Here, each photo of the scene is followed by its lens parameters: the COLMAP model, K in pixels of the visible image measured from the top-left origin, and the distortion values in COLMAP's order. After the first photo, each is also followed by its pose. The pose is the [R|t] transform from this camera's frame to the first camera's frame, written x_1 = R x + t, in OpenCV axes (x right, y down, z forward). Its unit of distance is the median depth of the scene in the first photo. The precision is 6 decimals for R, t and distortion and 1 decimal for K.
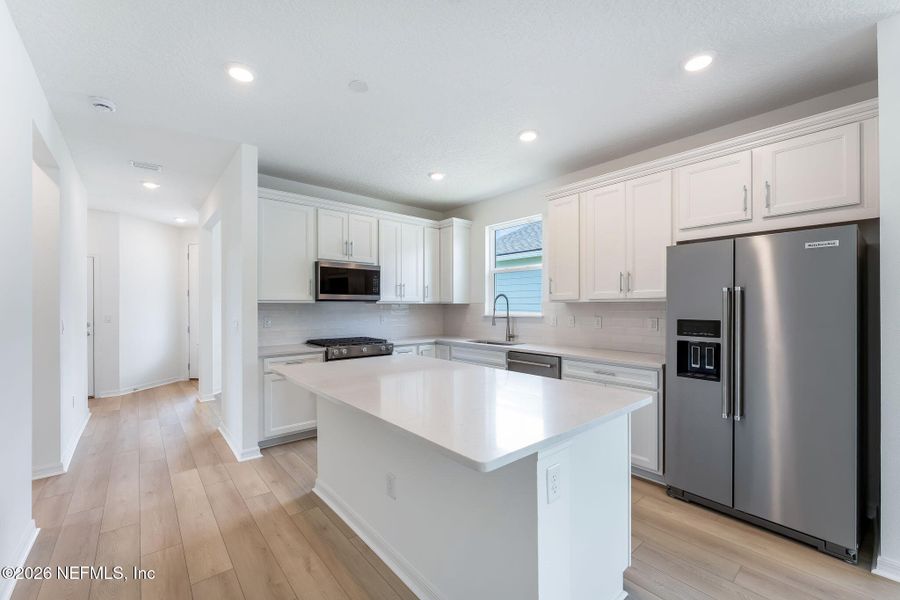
lens RADIAL K [[360.2, 0, 447.3], [0, 360.2, 306.0], [0, 0, 1]] dist [-0.005576, 0.000269]
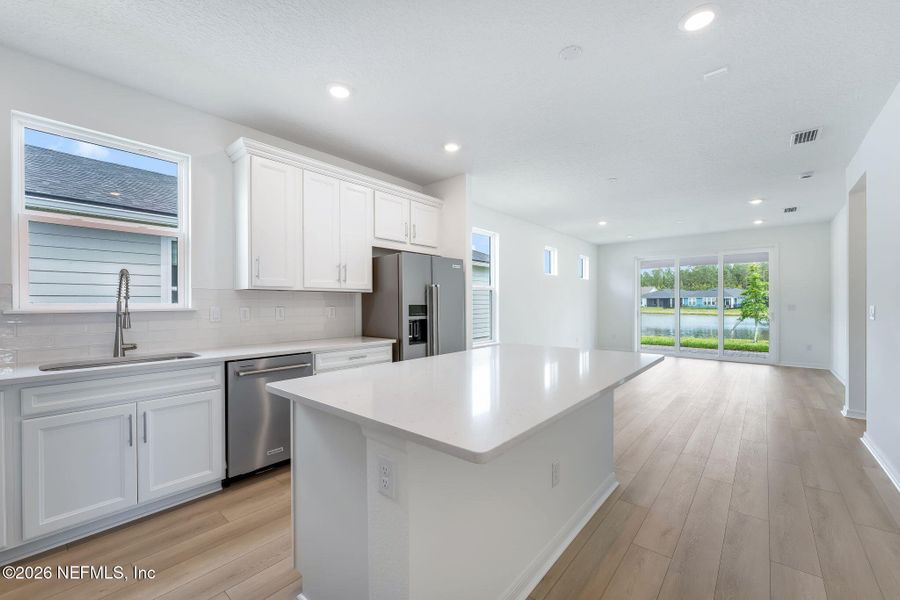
lens RADIAL K [[367.5, 0, 445.7], [0, 367.5, 304.9], [0, 0, 1]] dist [-0.001636, -0.000021]
pose [[-0.151752, -0.004202, 0.988410, -0.532164], [0.001079, 0.999990, 0.004417, 0.020323], [-0.988418, 0.001737, -0.151746, 0.704362]]
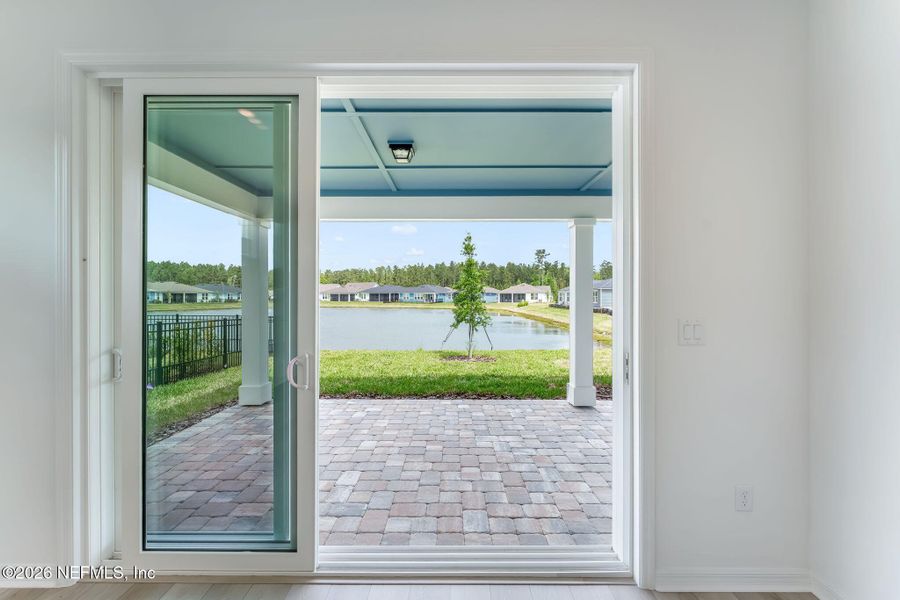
lens RADIAL K [[367.5, 0, 453.8], [0, 367.5, 297.6], [0, 0, 1]] dist [-0.001636, -0.000021]
pose [[-0.764323, -0.000476, 0.644833, 0.905766], [-0.000622, 1.000000, 0.000000, -0.009729], [-0.644833, -0.000401, -0.764323, -0.705911]]
